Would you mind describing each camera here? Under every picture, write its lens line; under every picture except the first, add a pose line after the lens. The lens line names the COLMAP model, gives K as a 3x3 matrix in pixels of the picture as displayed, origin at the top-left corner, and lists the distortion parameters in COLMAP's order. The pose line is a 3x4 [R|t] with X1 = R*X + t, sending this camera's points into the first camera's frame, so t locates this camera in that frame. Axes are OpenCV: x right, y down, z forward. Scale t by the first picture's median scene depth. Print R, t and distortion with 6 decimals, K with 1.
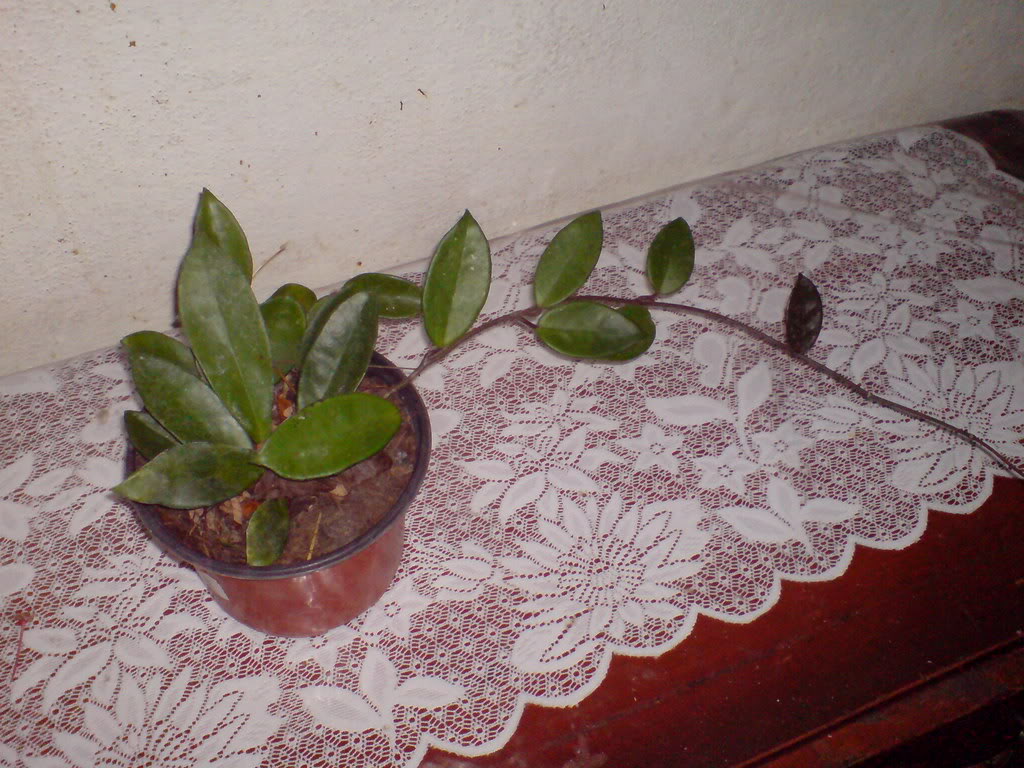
lens RADIAL K [[1016.9, 0, 512.0], [0, 1016.9, 384.0], [0, 0, 1]] dist [-0.001260, 0.005663]
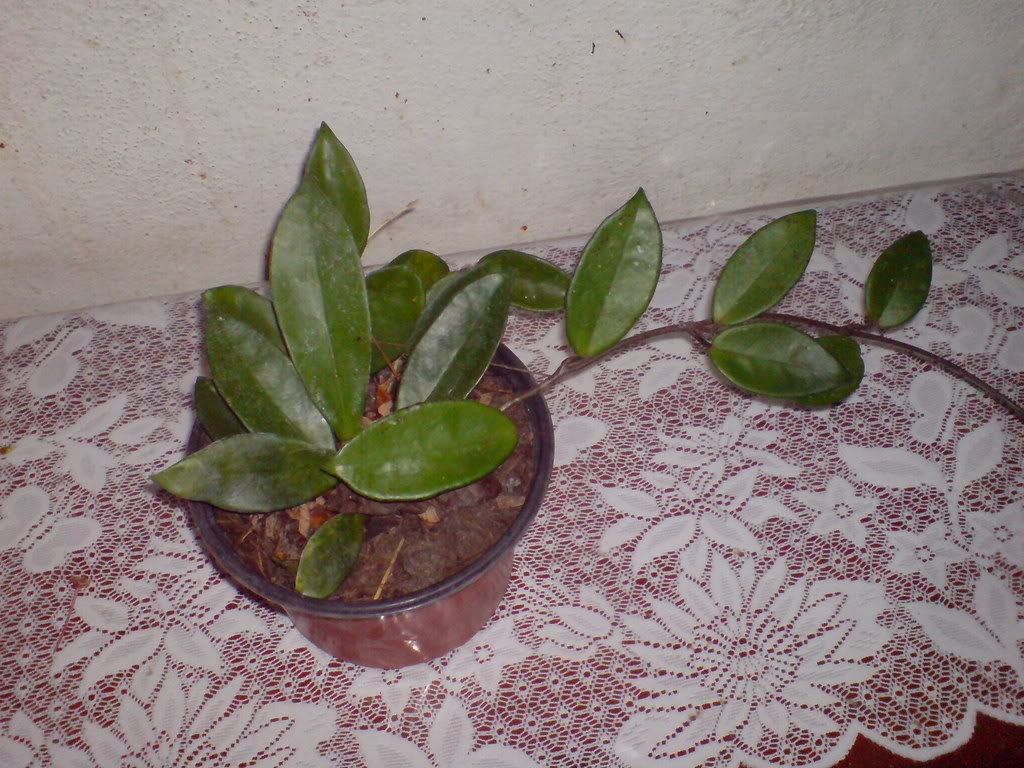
lens RADIAL K [[1080.2, 0, 512.0], [0, 1080.2, 384.0], [0, 0, 1]] dist [-0.061811, 0.004946]
pose [[0.973735, 0.155155, -0.166633, 0.016683], [-0.149488, 0.987688, 0.046110, -0.039017], [0.171735, -0.019990, 0.984940, 0.142084]]
